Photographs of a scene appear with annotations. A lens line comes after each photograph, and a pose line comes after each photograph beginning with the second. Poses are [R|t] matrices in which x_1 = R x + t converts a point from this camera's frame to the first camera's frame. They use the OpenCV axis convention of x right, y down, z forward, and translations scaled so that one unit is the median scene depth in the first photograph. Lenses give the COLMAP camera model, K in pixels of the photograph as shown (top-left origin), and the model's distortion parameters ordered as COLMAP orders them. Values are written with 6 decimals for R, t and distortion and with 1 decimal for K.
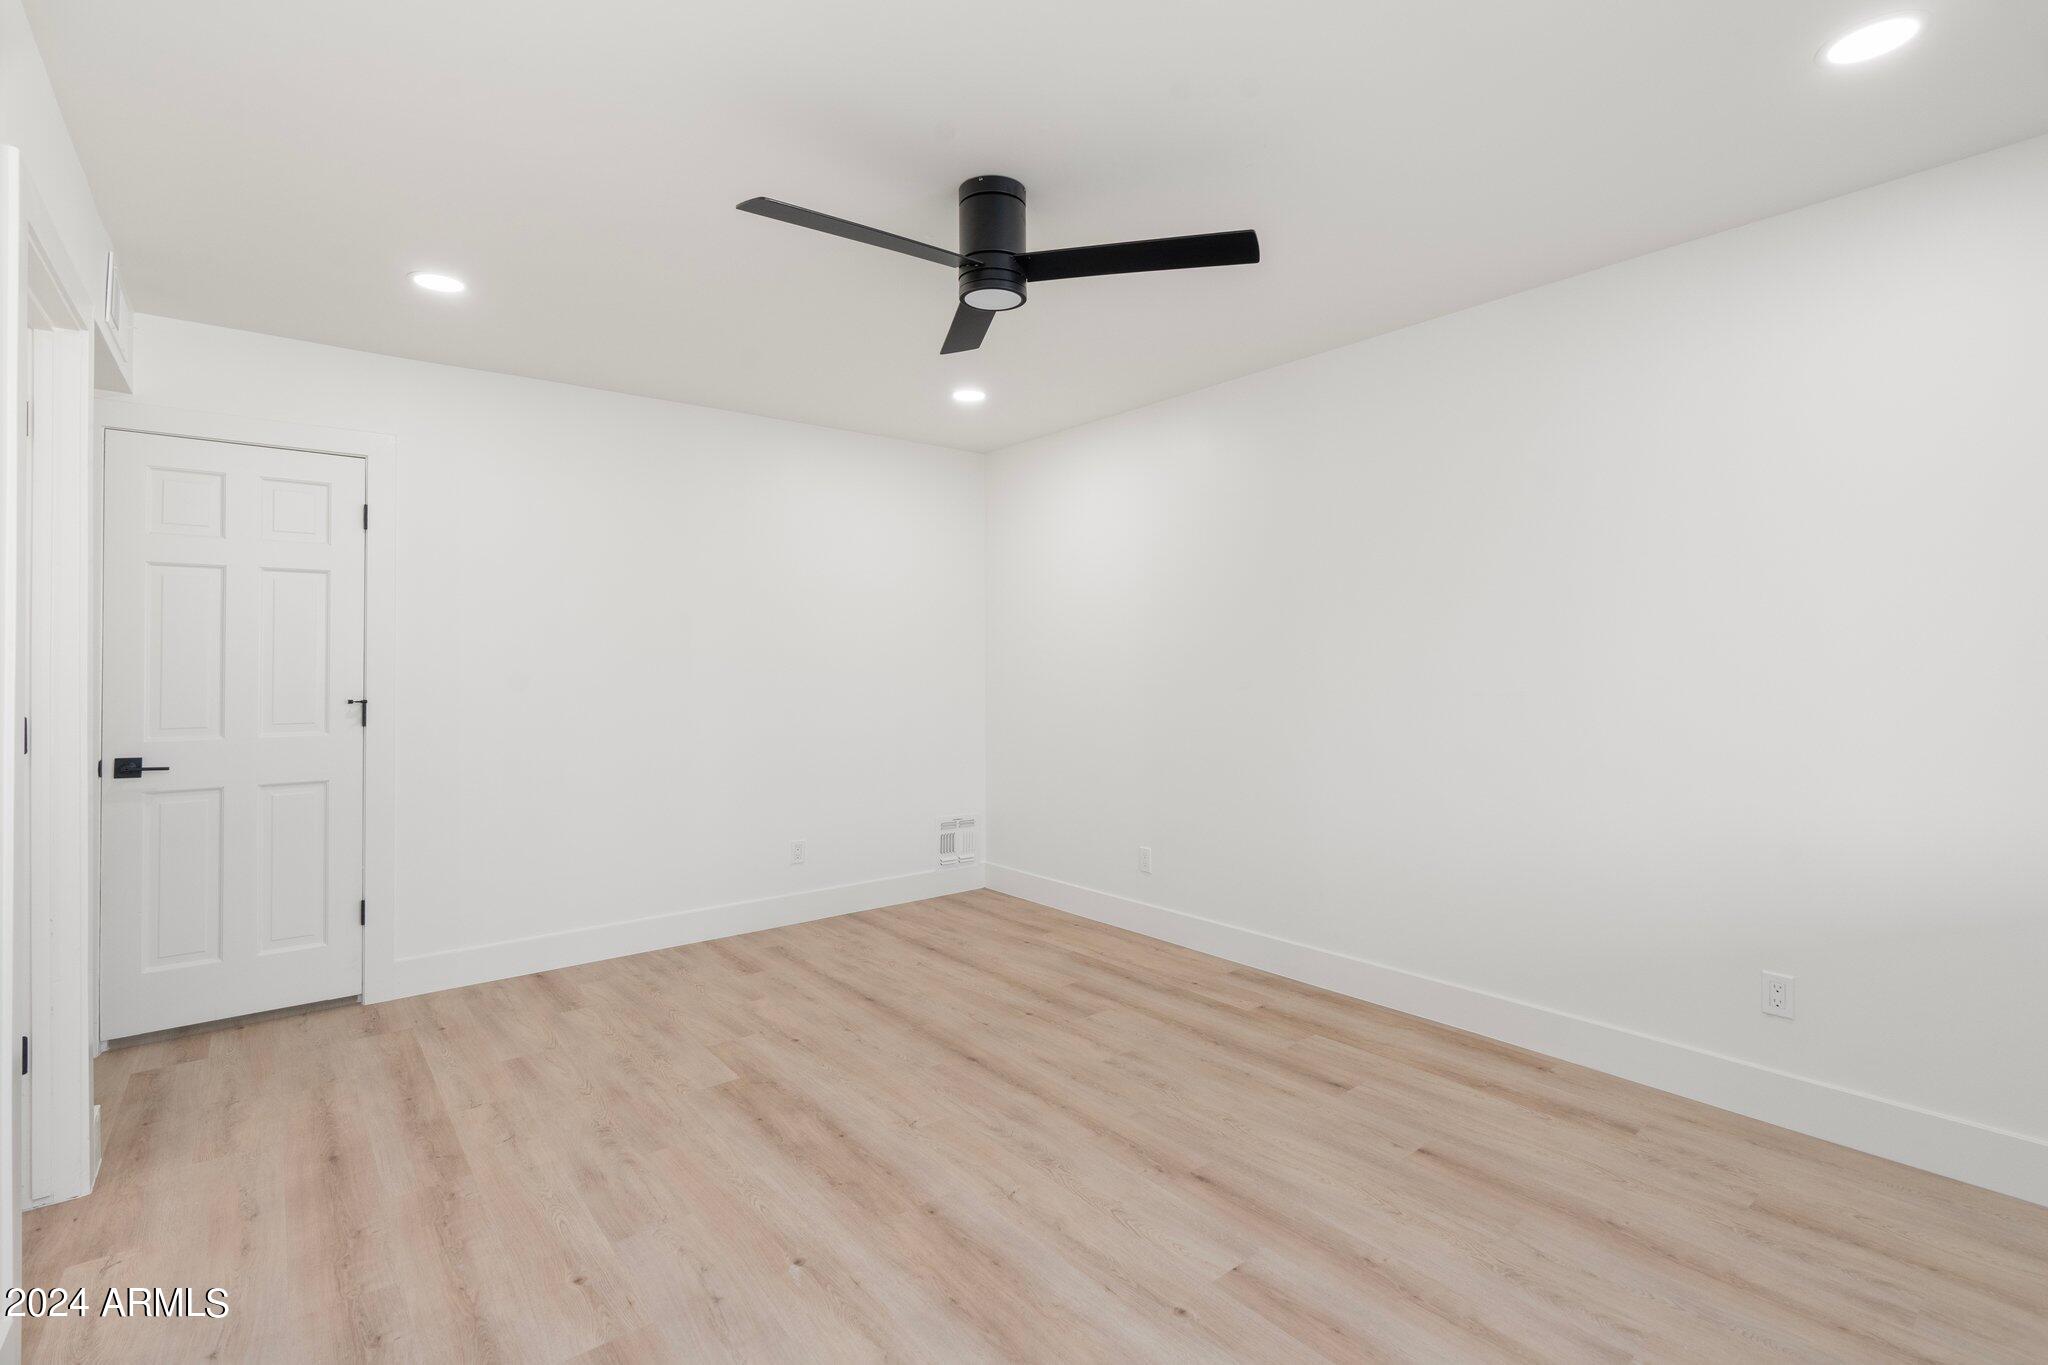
lens RADIAL K [[936.6, 0, 1021.0], [0, 936.6, 669.1], [0, 0, 1]] dist [0.014930, 0.000622]
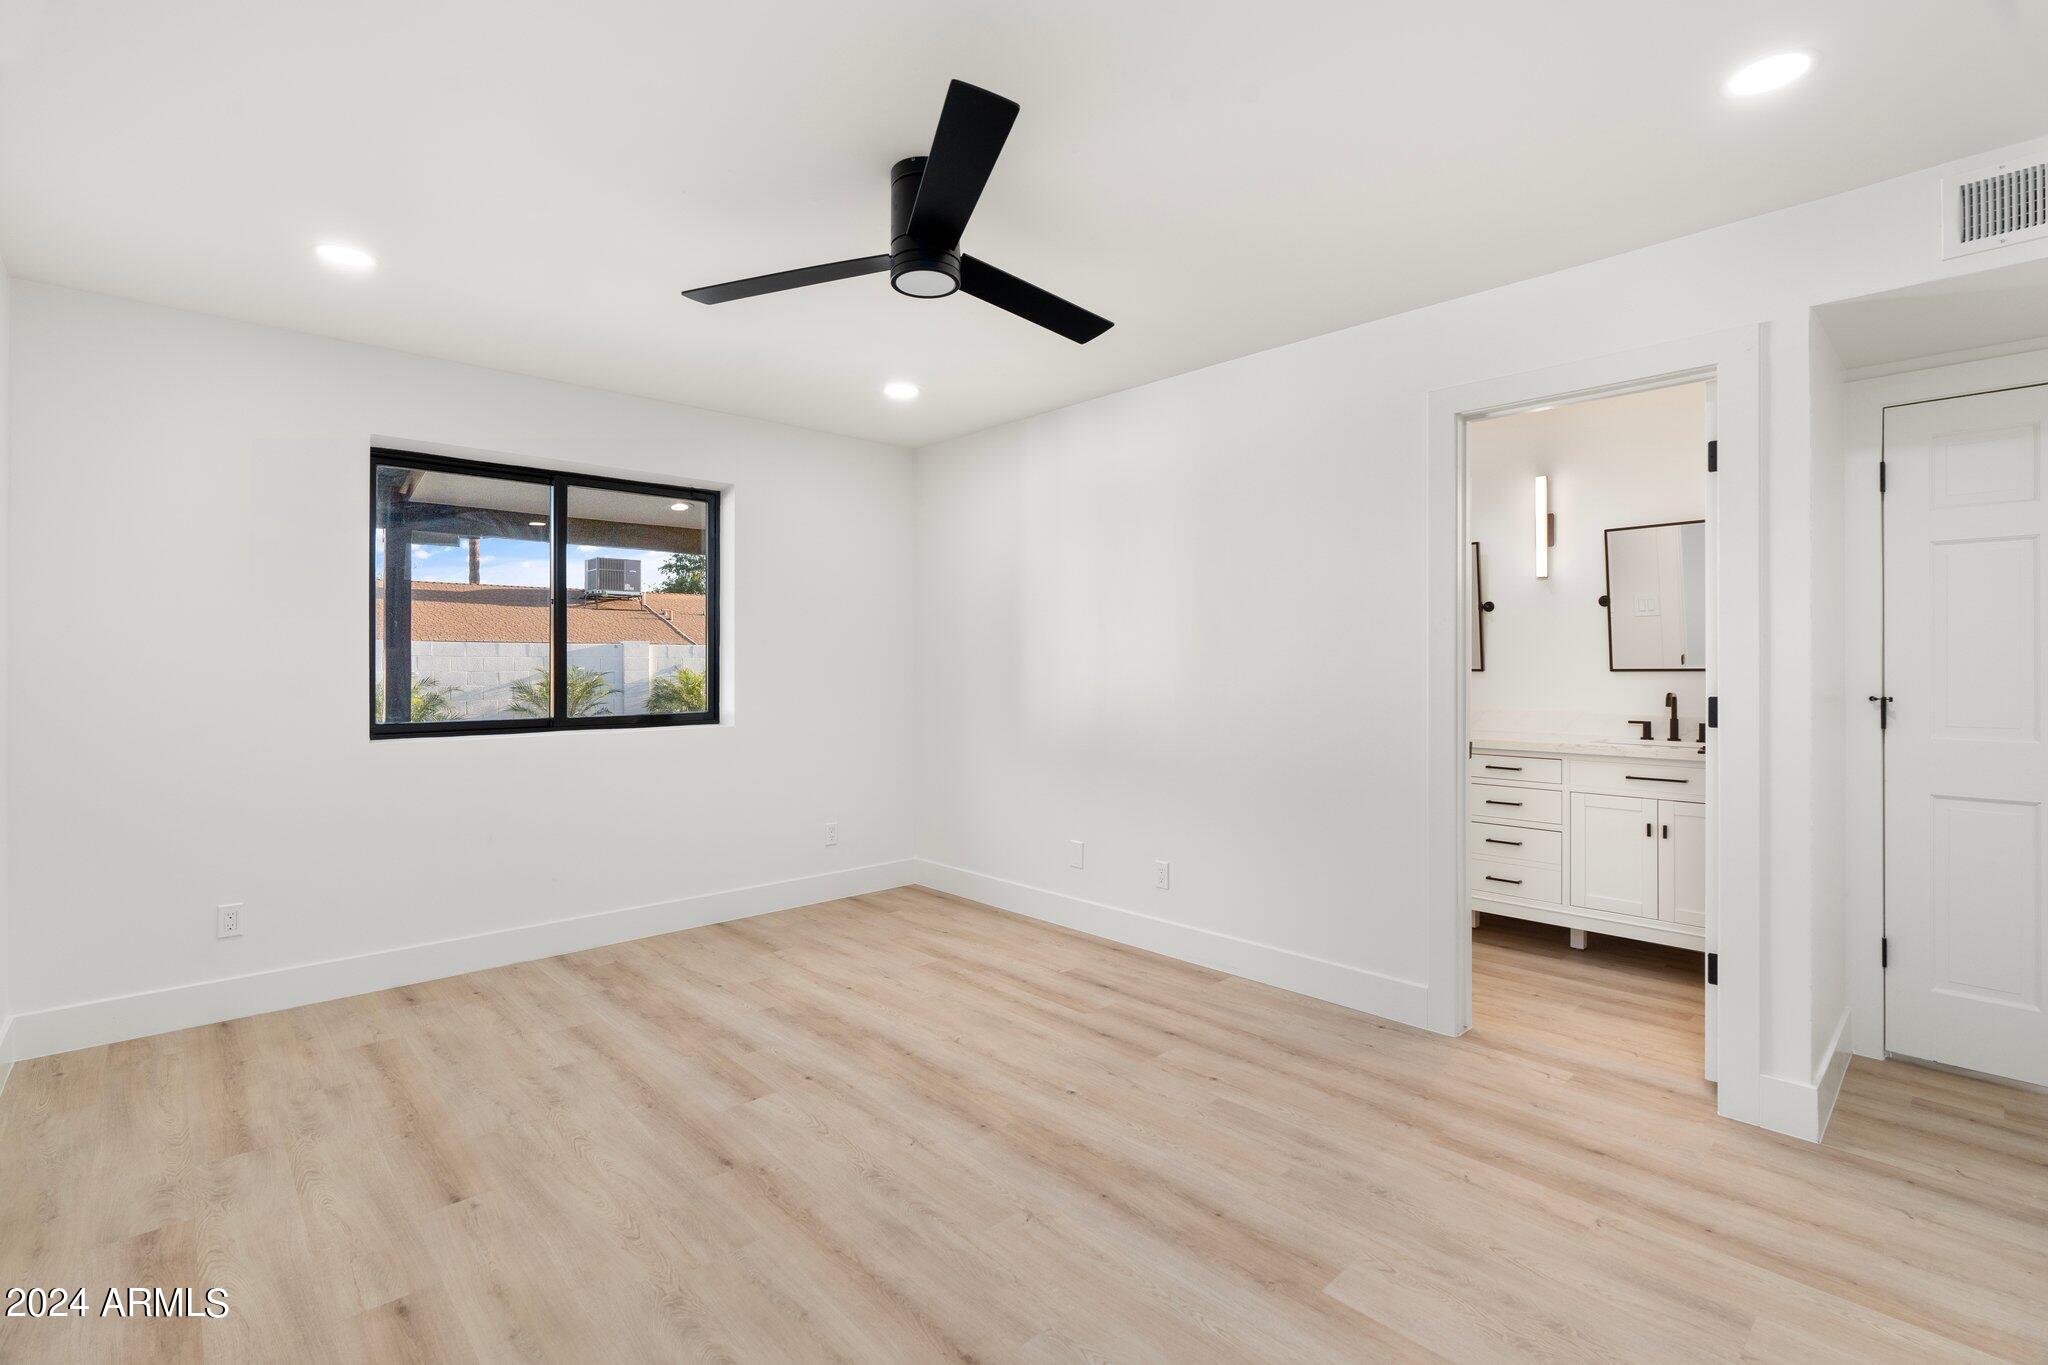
lens RADIAL K [[936.6, 0, 1035.5], [0, 936.6, 666.9], [0, 0, 1]] dist [0.014930, 0.000622]
pose [[-0.996129, 0.009302, -0.087411, -0.056666], [0.008209, 0.999884, 0.012847, -0.011175], [0.087521, 0.012080, -0.996089, 1.957497]]
